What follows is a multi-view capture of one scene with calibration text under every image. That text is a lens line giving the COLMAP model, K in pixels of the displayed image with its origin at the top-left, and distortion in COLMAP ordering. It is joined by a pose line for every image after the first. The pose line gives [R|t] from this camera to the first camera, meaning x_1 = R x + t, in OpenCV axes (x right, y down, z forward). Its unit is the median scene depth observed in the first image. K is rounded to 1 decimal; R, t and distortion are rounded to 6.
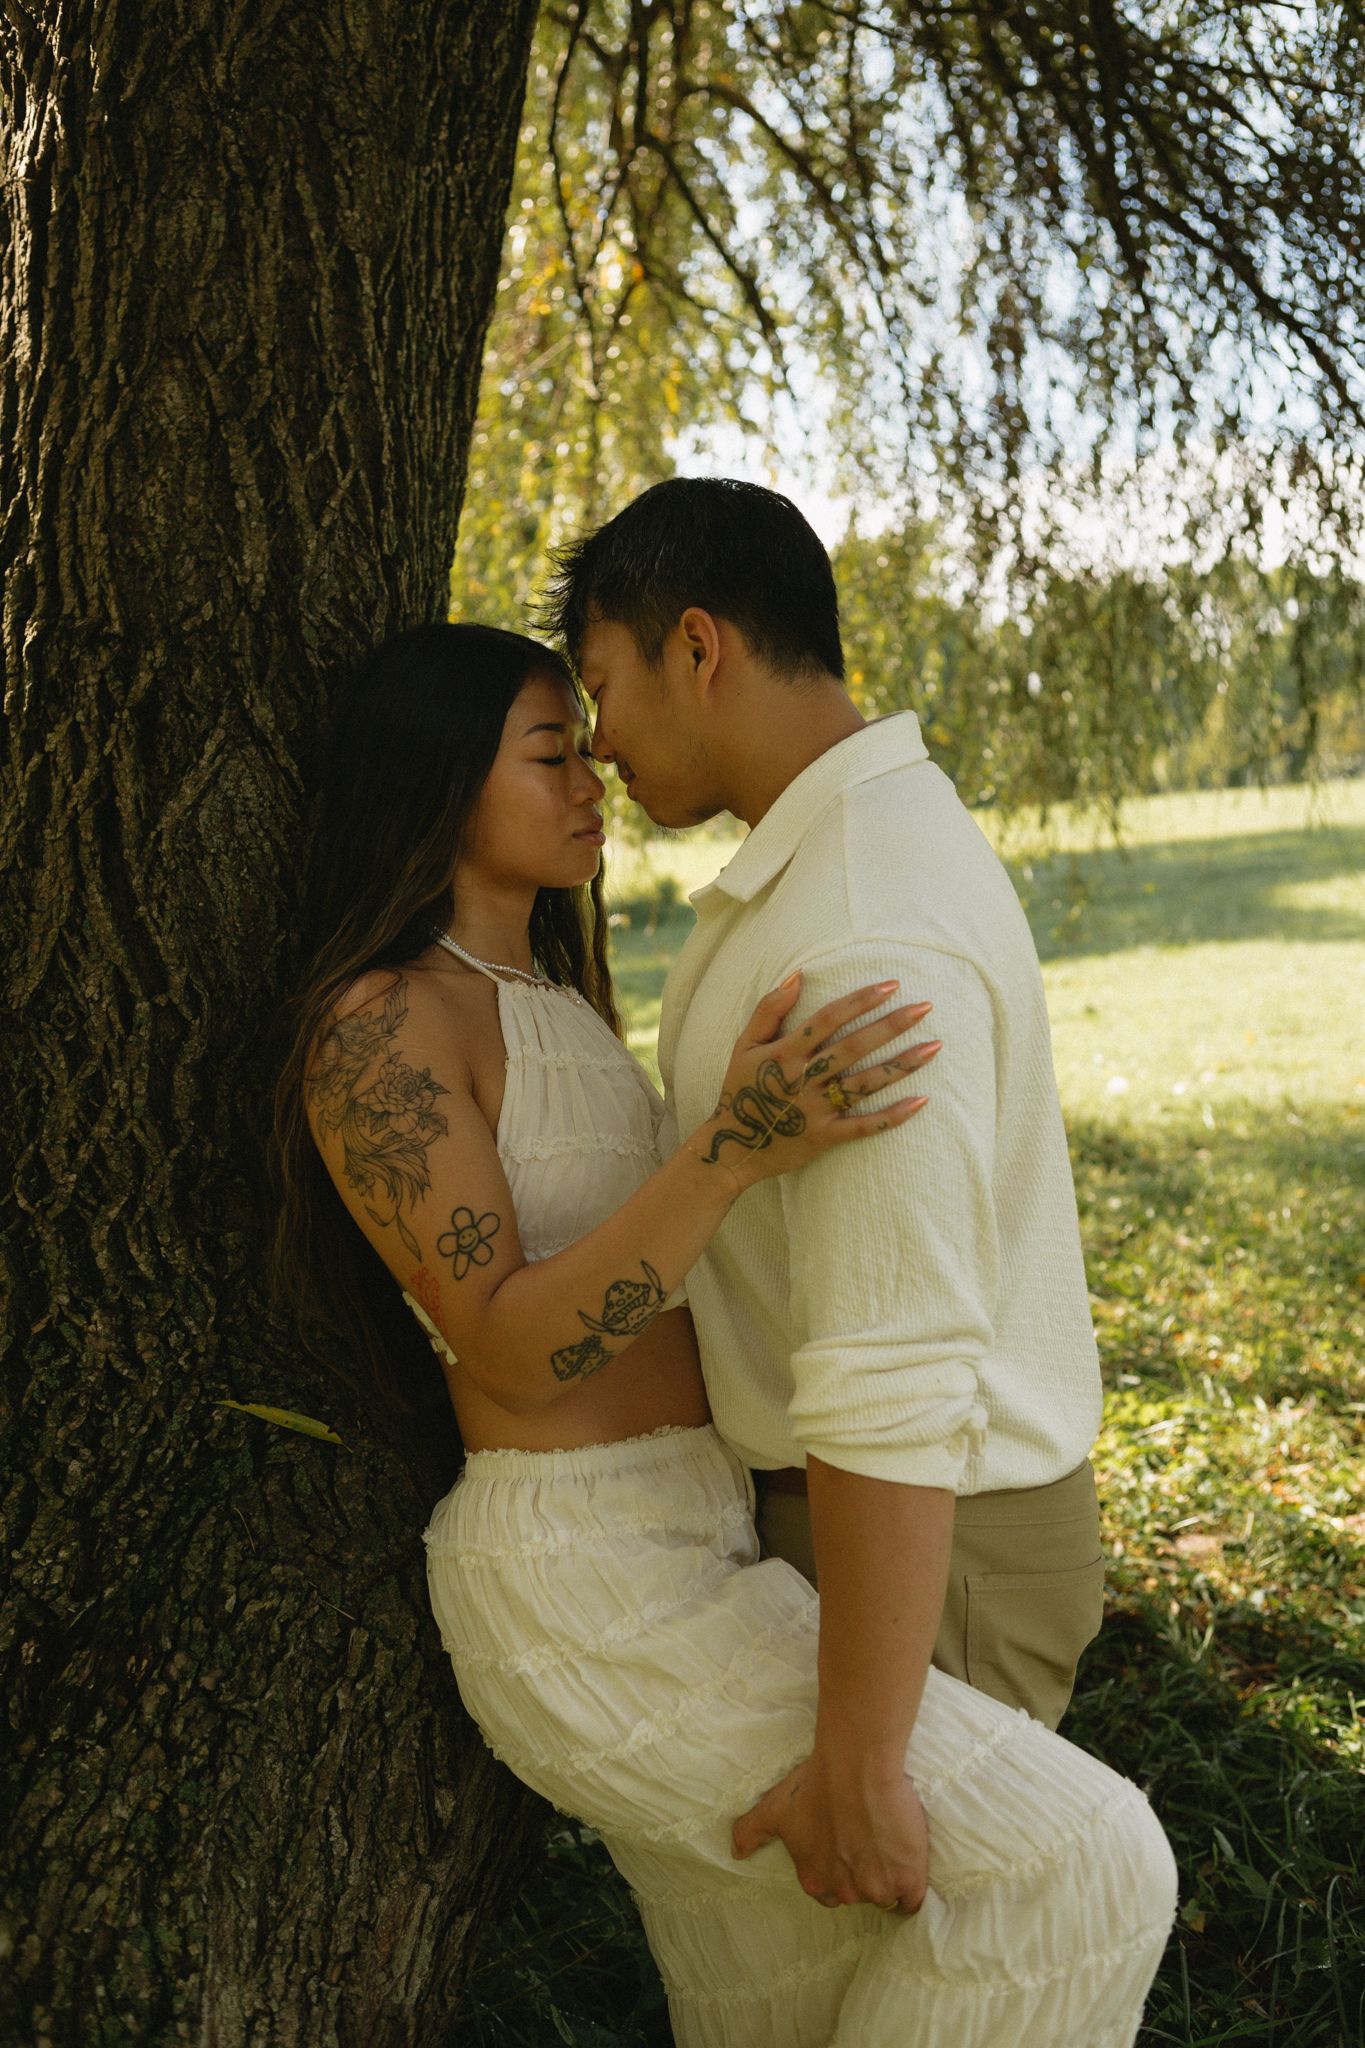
lens RADIAL K [[1975.4, 0, 684.5], [0, 1975.4, 1024.0], [0, 0, 1]] dist [-0.001012, 0.000000]
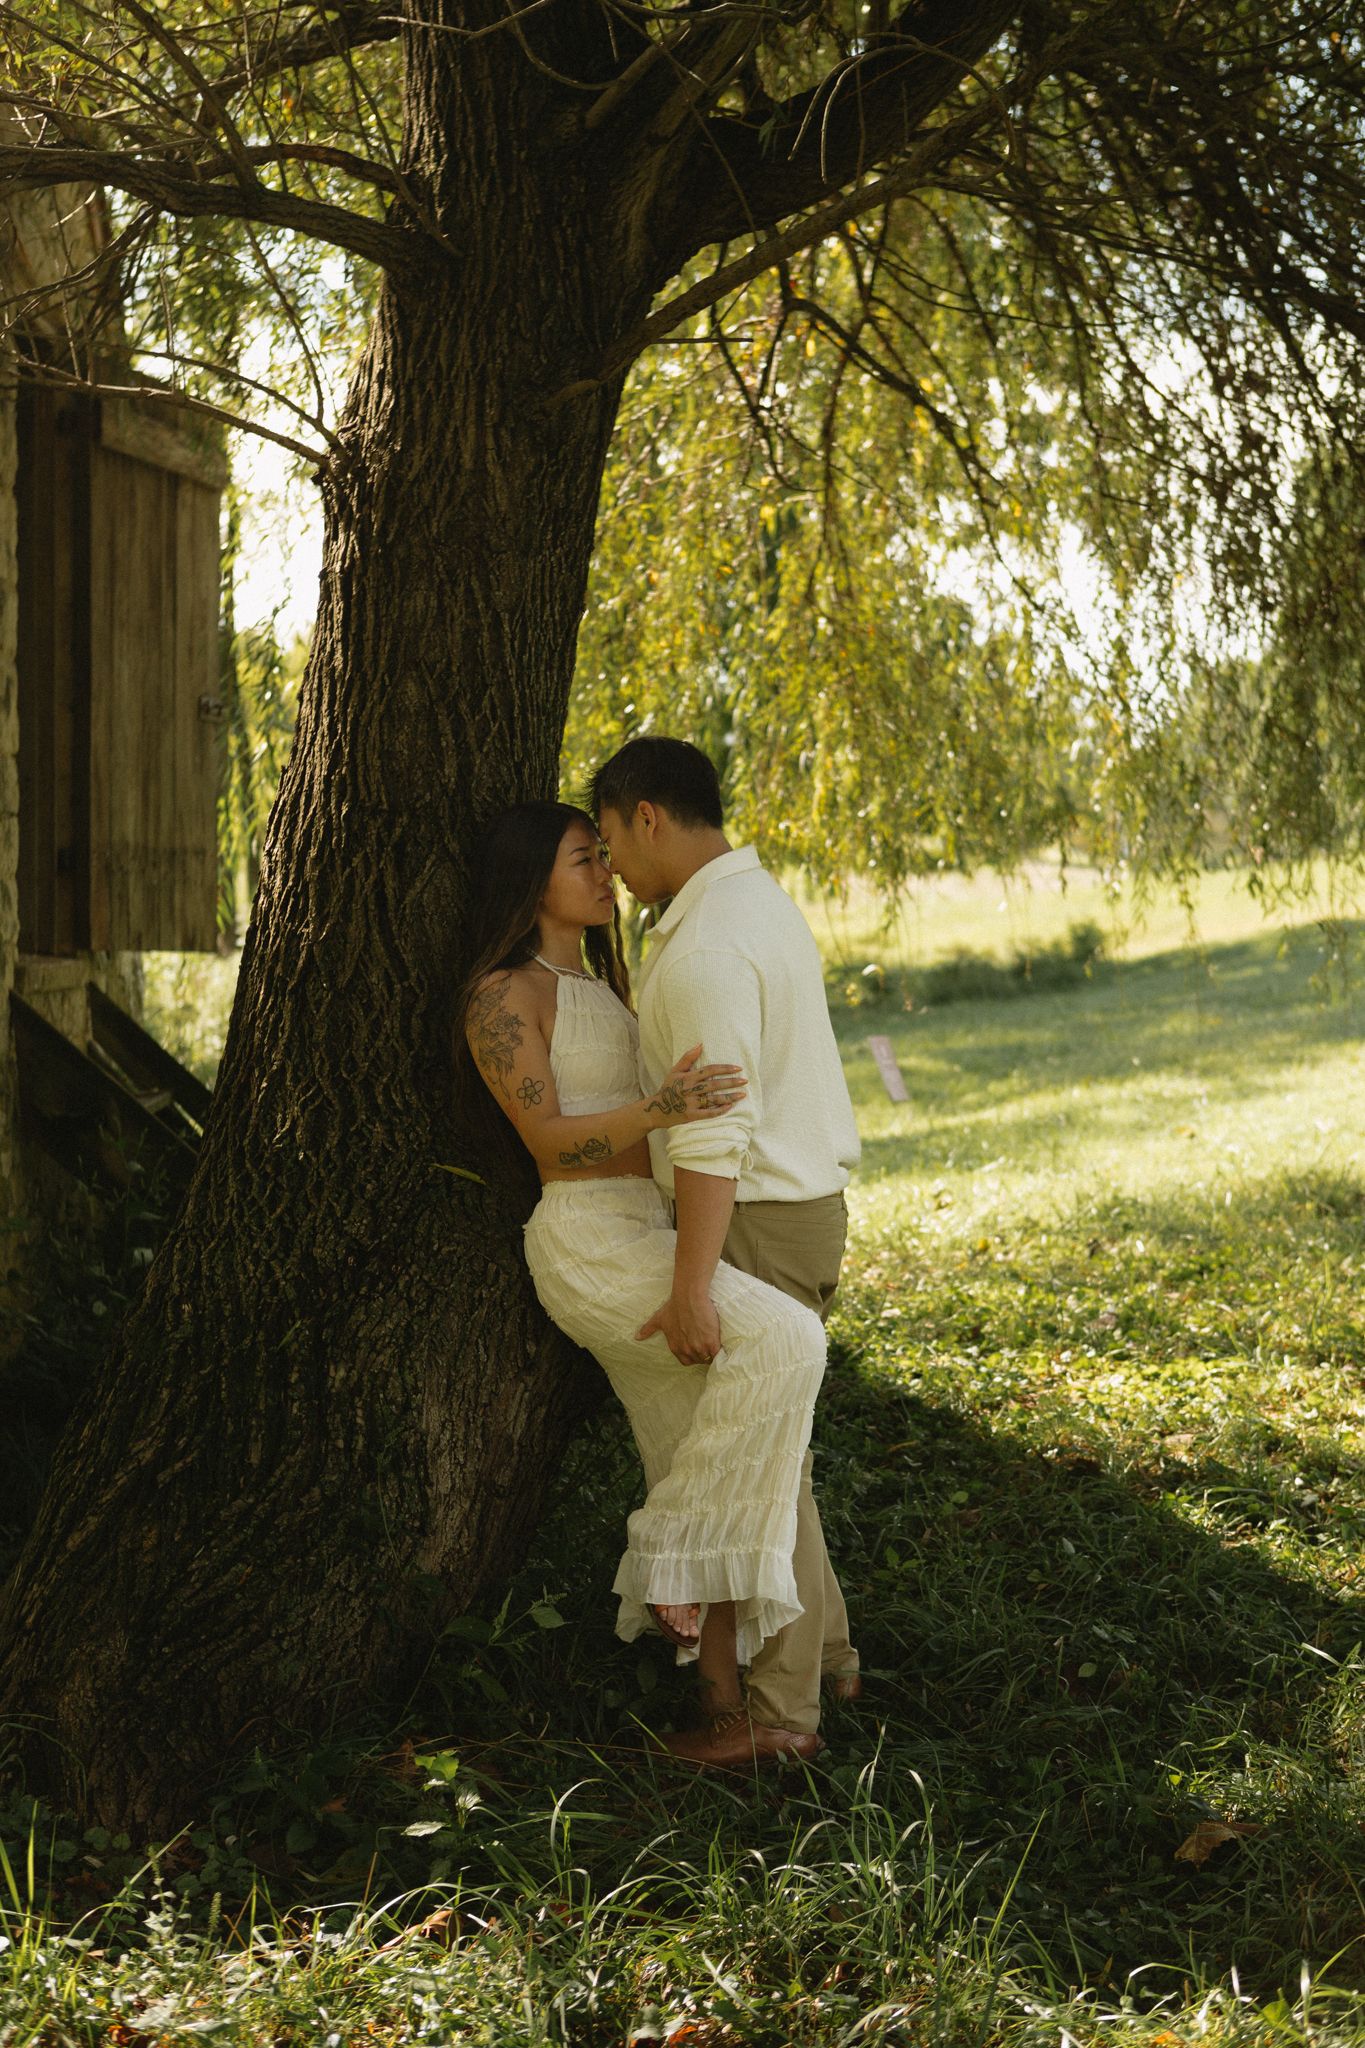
lens RADIAL K [[2945.8, 0, 681.7], [0, 2945.8, 1023.7], [0, 0, 1]] dist [-0.043961, 0.000000]
pose [[0.987394, -0.004739, -0.158211, 0.549482], [0.000706, 0.999674, -0.025536, 0.115923], [0.158281, 0.025102, 0.987075, -2.158783]]
